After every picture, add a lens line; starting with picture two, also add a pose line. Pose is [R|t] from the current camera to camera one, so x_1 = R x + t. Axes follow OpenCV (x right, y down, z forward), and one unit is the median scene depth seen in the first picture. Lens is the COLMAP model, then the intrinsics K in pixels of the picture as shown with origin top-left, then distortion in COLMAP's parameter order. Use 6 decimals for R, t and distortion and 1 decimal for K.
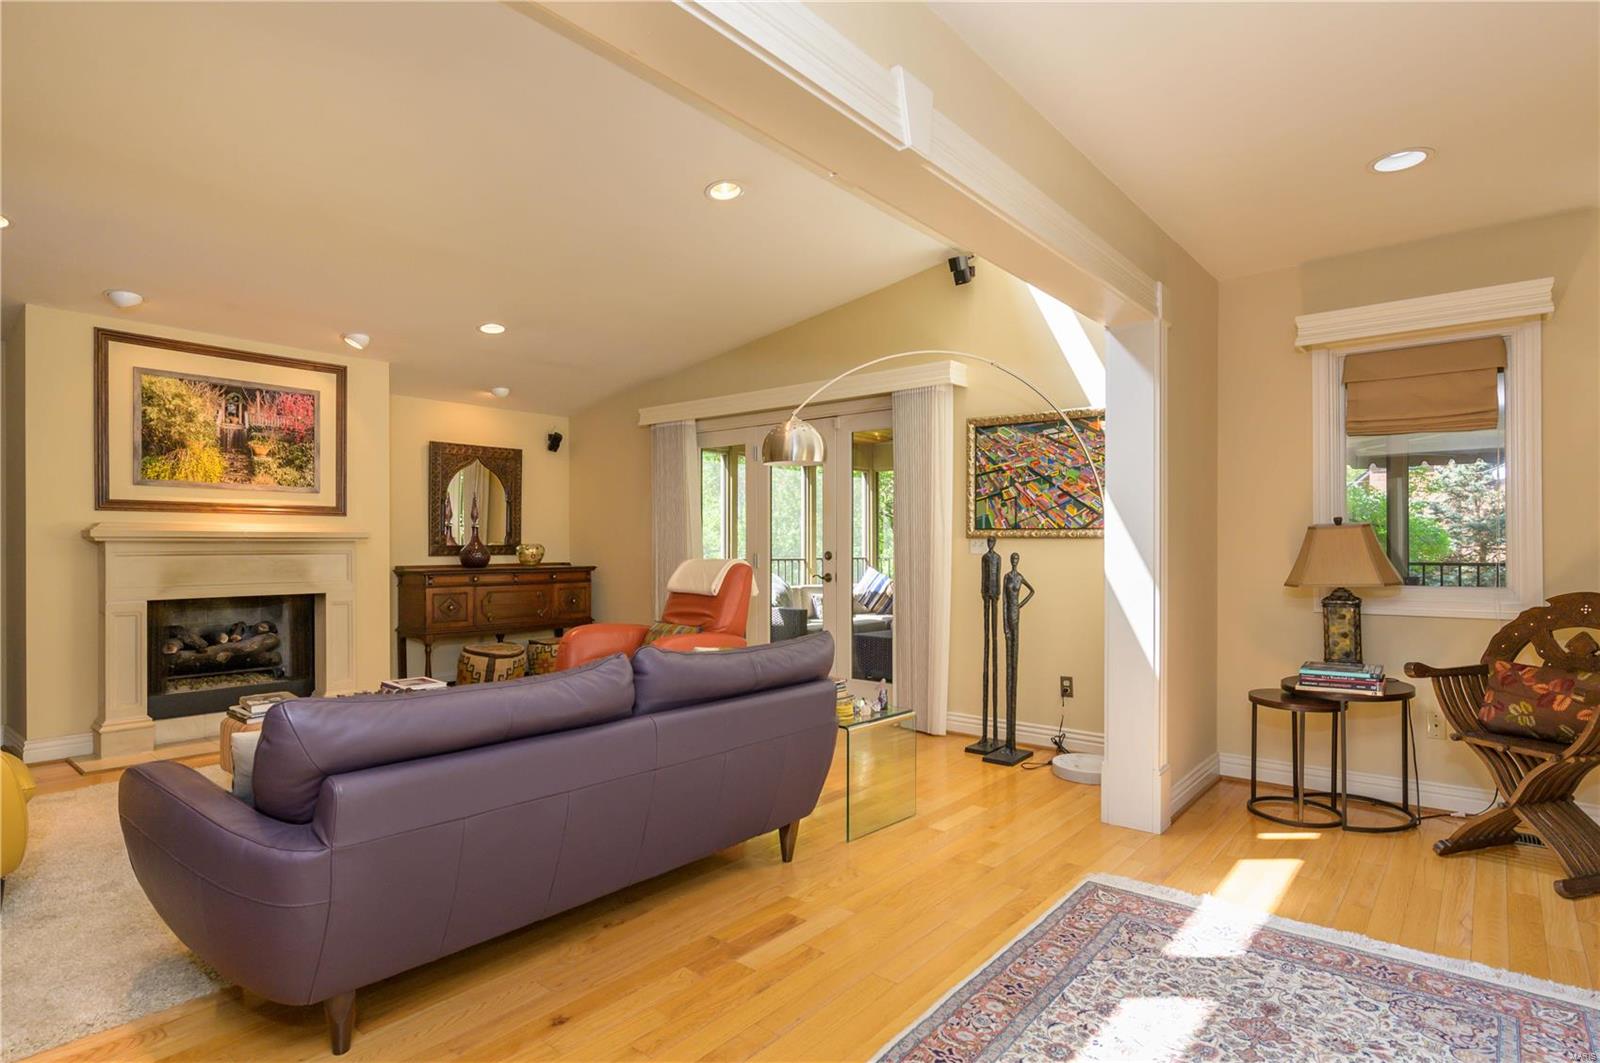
lens RADIAL K [[855.0, 0, 783.8], [0, 855.0, 541.2], [0, 0, 1]] dist [0.000069, -0.003219]
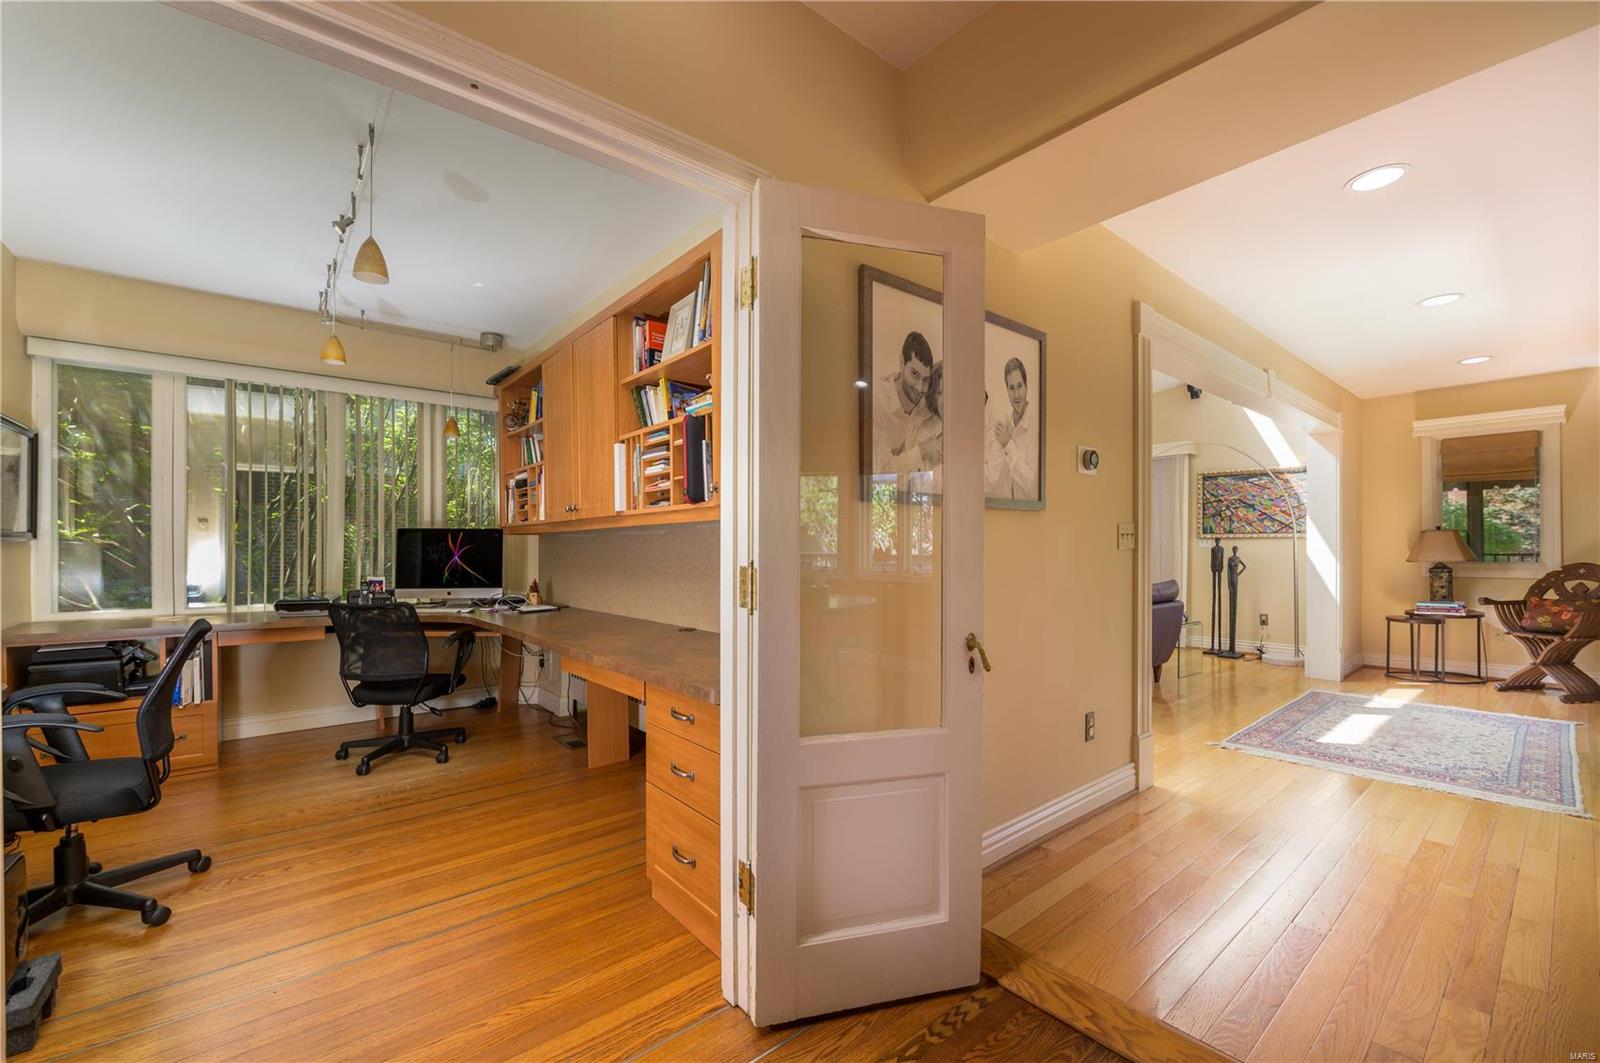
lens RADIAL K [[653.0, 0, 804.1], [0, 653.0, 545.5], [0, 0, 1]] dist [-0.002179, -0.001062]
pose [[0.983743, -0.004121, -0.179535, -0.515581], [0.004369, 0.999990, 0.000990, 0.009089], [0.179529, -0.001758, 0.983751, -0.730533]]
